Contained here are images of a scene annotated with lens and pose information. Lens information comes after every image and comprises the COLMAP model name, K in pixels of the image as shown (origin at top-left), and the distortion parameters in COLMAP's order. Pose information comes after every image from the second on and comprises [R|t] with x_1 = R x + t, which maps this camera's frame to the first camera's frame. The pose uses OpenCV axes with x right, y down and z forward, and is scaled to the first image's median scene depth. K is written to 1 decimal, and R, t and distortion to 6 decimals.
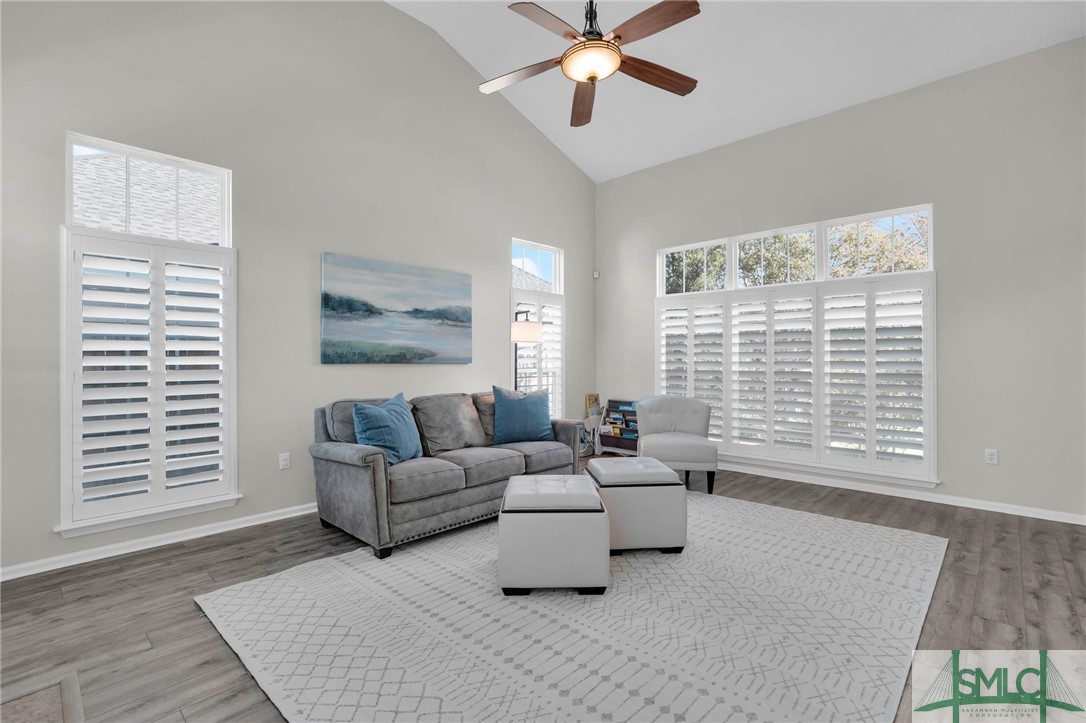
lens RADIAL K [[476.2, 0, 532.7], [0, 476.2, 360.4], [0, 0, 1]] dist [-0.008905, 0.001696]
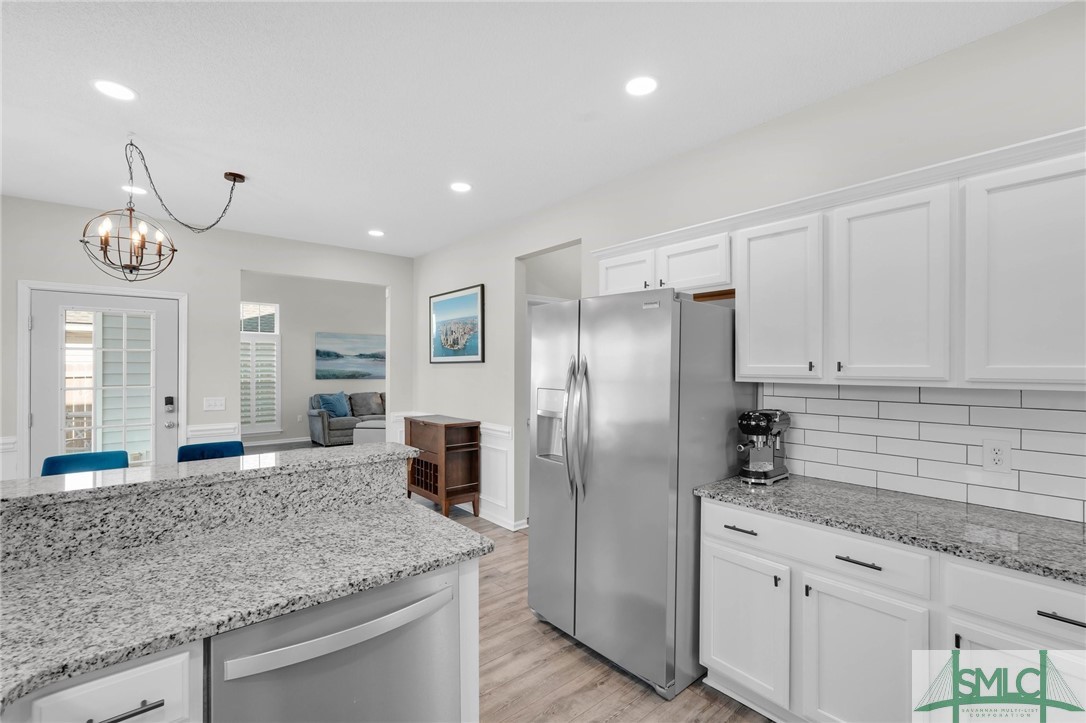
lens RADIAL K [[476.2, 0, 543.2], [0, 476.2, 362.4], [0, 0, 1]] dist [-0.008905, 0.001696]
pose [[0.994629, 0.004782, -0.103394, 0.826298], [-0.005397, 0.999969, -0.005671, -0.060409], [0.103364, 0.006199, 0.994624, -1.108104]]
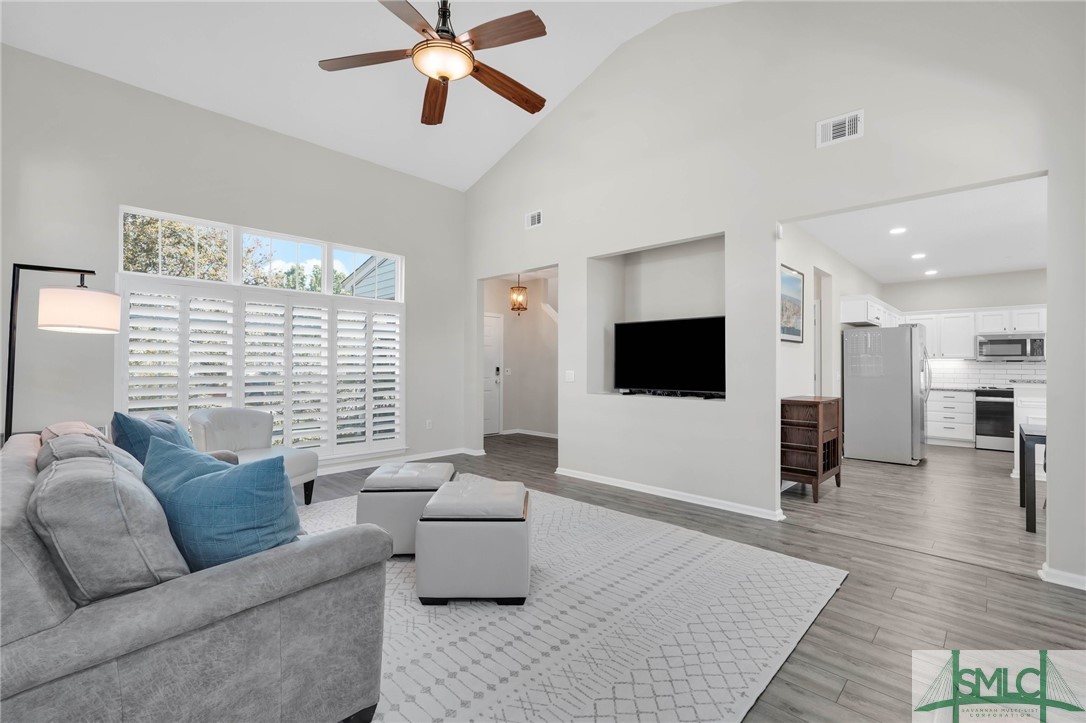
lens RADIAL K [[476.2, 0, 542.3], [0, 476.2, 361.8], [0, 0, 1]] dist [-0.008905, 0.001696]
pose [[0.028104, 0.008311, 0.999570, -1.824529], [-0.001576, 0.999965, -0.008270, 0.010111], [-0.999604, -0.001343, 0.028116, 1.651751]]
